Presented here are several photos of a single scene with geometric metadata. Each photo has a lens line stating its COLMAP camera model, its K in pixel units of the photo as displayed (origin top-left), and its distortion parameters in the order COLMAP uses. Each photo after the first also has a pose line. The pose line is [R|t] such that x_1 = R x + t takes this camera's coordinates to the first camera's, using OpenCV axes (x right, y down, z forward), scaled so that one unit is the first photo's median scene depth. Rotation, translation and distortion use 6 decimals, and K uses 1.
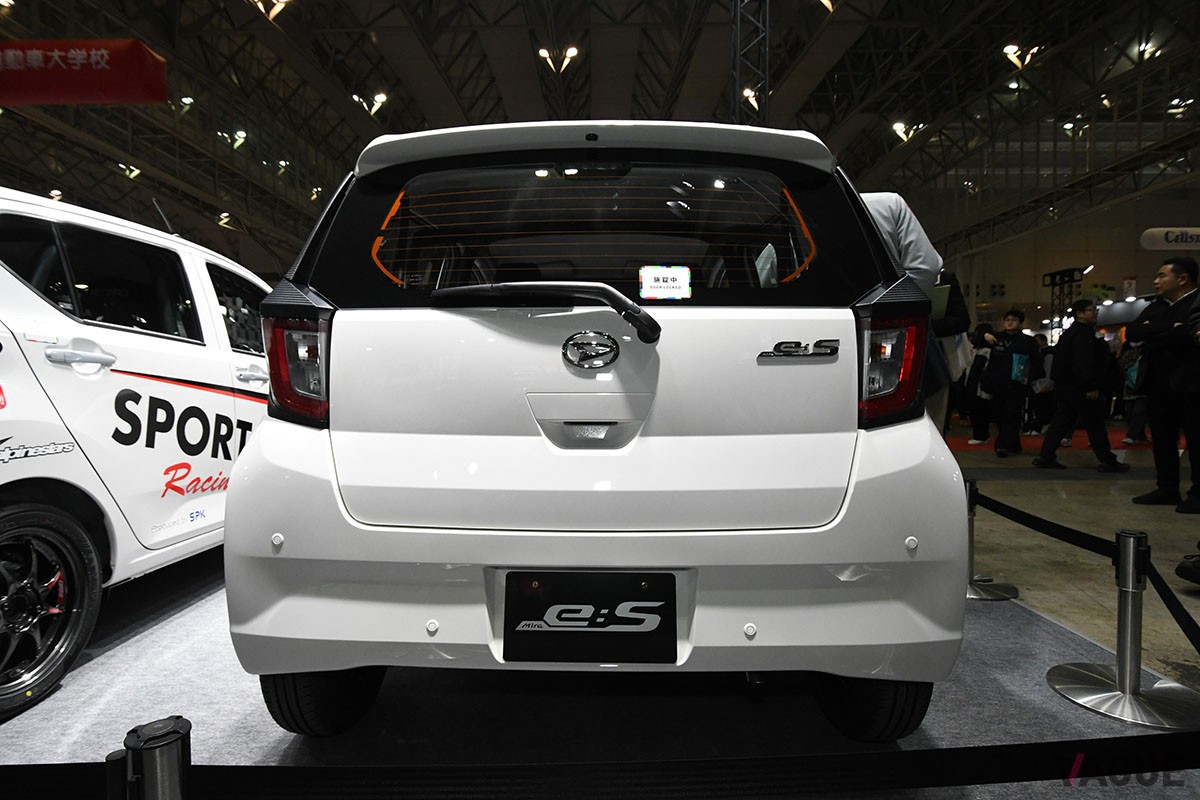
lens RADIAL K [[619.9, 0, 593.9], [0, 619.9, 404.5], [0, 0, 1]] dist [-0.006387, -0.003041]
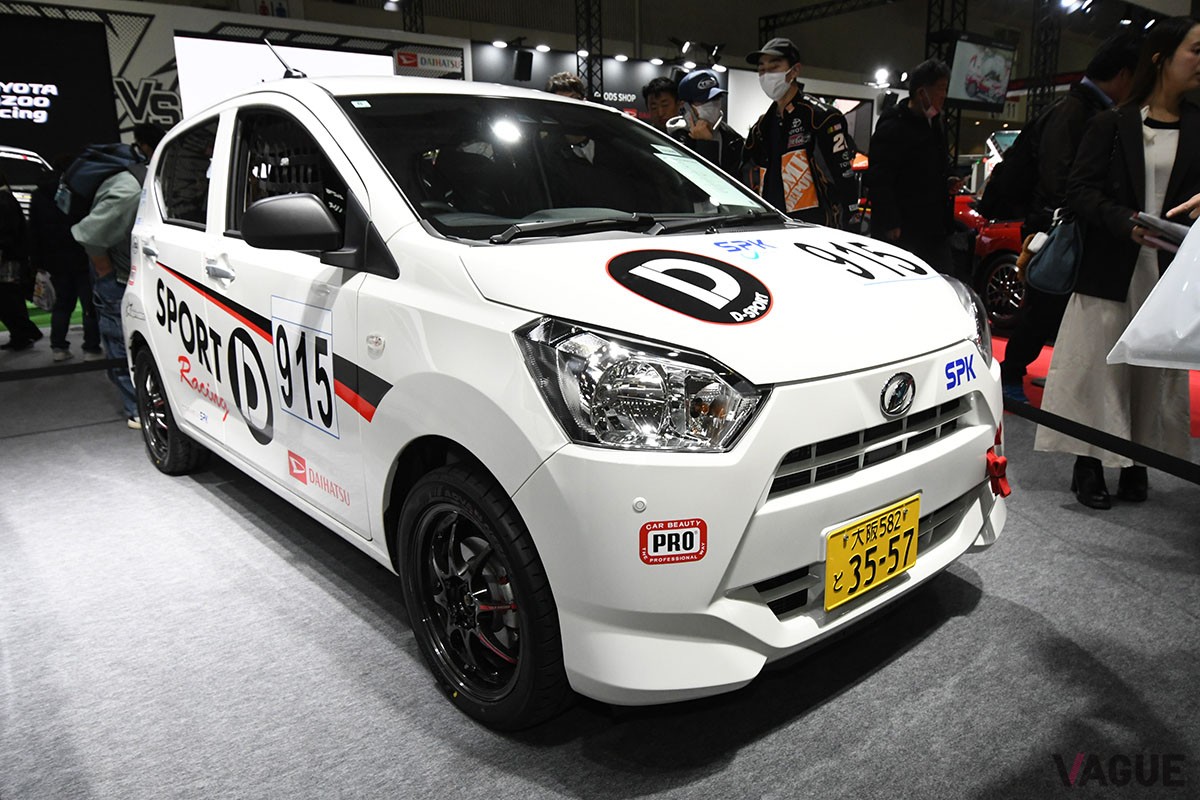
lens RADIAL K [[854.1, 0, 597.2], [0, 854.1, 402.3], [0, 0, 1]] dist [-0.014135, -0.002430]
pose [[-0.755011, 0.169434, -0.633443, -0.293902], [0.008301, 0.968431, 0.249143, -0.173503], [0.655659, 0.182848, -0.732583, 2.505293]]
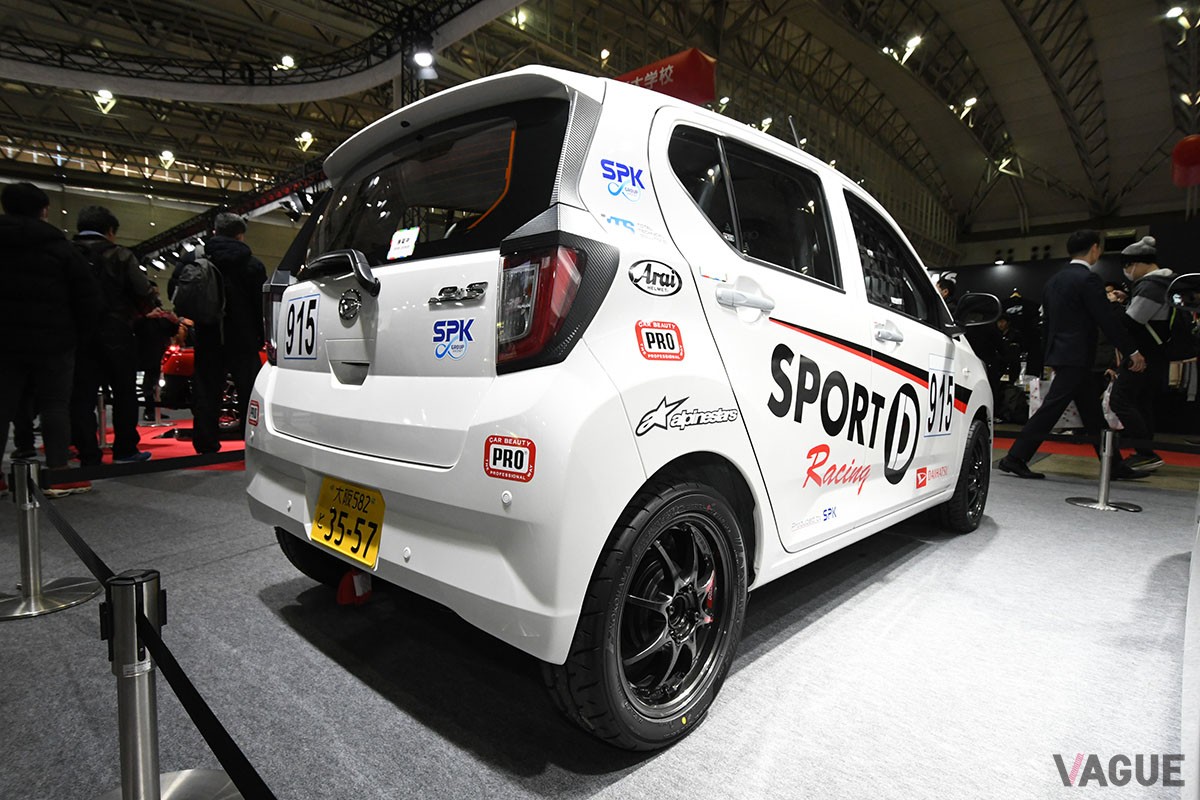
lens RADIAL K [[633.9, 0, 590.2], [0, 633.9, 402.3], [0, 0, 1]] dist [-0.014511, -0.000007]
pose [[0.725126, 0.062609, -0.685764, -0.349620], [-0.043953, 0.998036, 0.044642, 0.020752], [0.687212, -0.002229, 0.726454, 0.238805]]
